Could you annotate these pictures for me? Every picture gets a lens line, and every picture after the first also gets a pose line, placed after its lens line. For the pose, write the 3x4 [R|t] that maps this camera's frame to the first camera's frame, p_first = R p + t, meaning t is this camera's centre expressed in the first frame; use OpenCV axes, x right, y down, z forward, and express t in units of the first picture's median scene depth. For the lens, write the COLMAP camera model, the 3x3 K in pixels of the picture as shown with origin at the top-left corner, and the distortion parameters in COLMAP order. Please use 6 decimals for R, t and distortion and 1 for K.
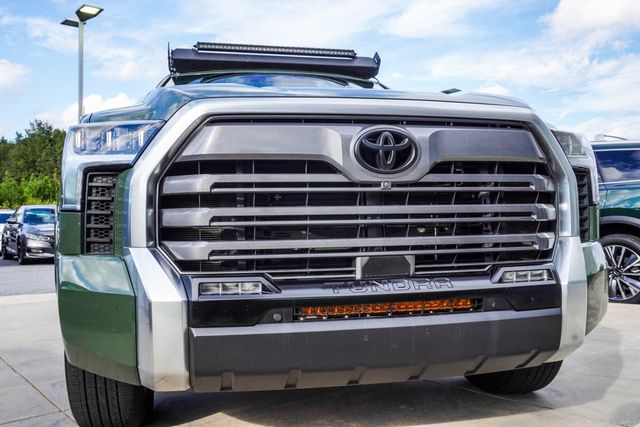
lens RADIAL K [[552.1, 0, 320.5], [0, 552.1, 213.9], [0, 0, 1]] dist [-0.008959, 0.021447]
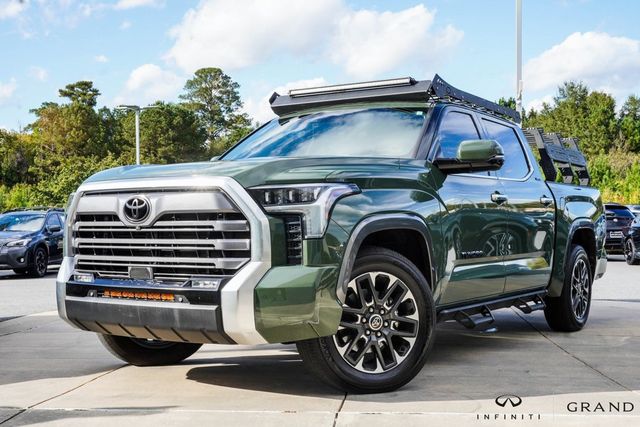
lens RADIAL K [[846.1, 0, 319.3], [0, 846.1, 213.7], [0, 0, 1]] dist [0.010633, 0.000000]
pose [[0.698030, 0.003395, -0.716061, 2.506262], [-0.000609, 0.999991, 0.004147, -0.109720], [0.716068, -0.002459, 0.698026, -0.516114]]
